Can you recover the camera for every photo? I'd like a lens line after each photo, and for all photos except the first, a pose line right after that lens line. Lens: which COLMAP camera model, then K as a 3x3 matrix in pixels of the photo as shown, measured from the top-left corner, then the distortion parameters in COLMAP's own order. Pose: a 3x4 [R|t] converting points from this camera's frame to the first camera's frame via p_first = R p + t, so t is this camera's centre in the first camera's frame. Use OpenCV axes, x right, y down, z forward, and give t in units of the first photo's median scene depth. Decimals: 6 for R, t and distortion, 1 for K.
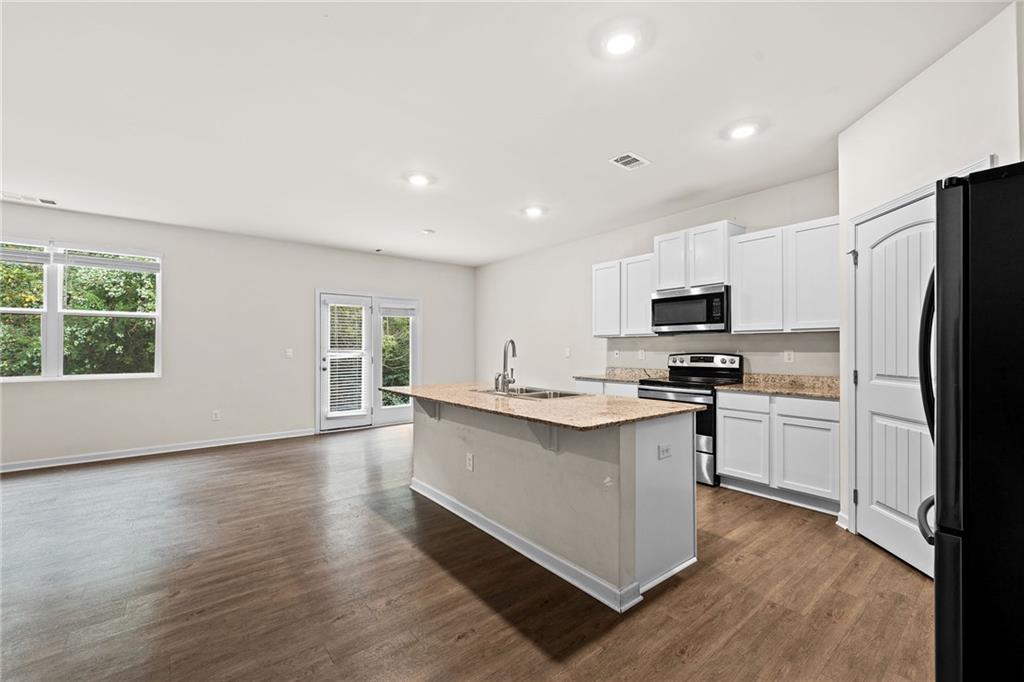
lens RADIAL K [[415.7, 0, 511.4], [0, 415.7, 347.3], [0, 0, 1]] dist [0.001871, -0.001541]
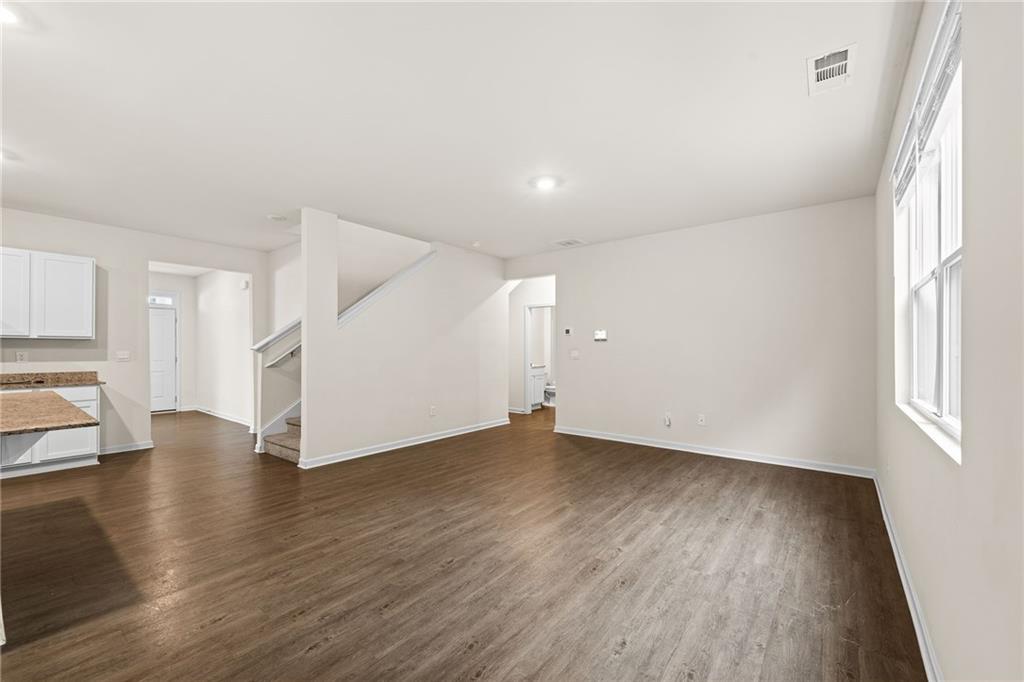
lens RADIAL K [[415.7, 0, 515.8], [0, 415.7, 348.3], [0, 0, 1]] dist [0.001871, -0.001541]
pose [[-0.973779, 0.000801, -0.227496, -0.643857], [0.001531, 0.999994, -0.003033, 0.001427], [0.227492, -0.003302, -0.973774, 1.452058]]
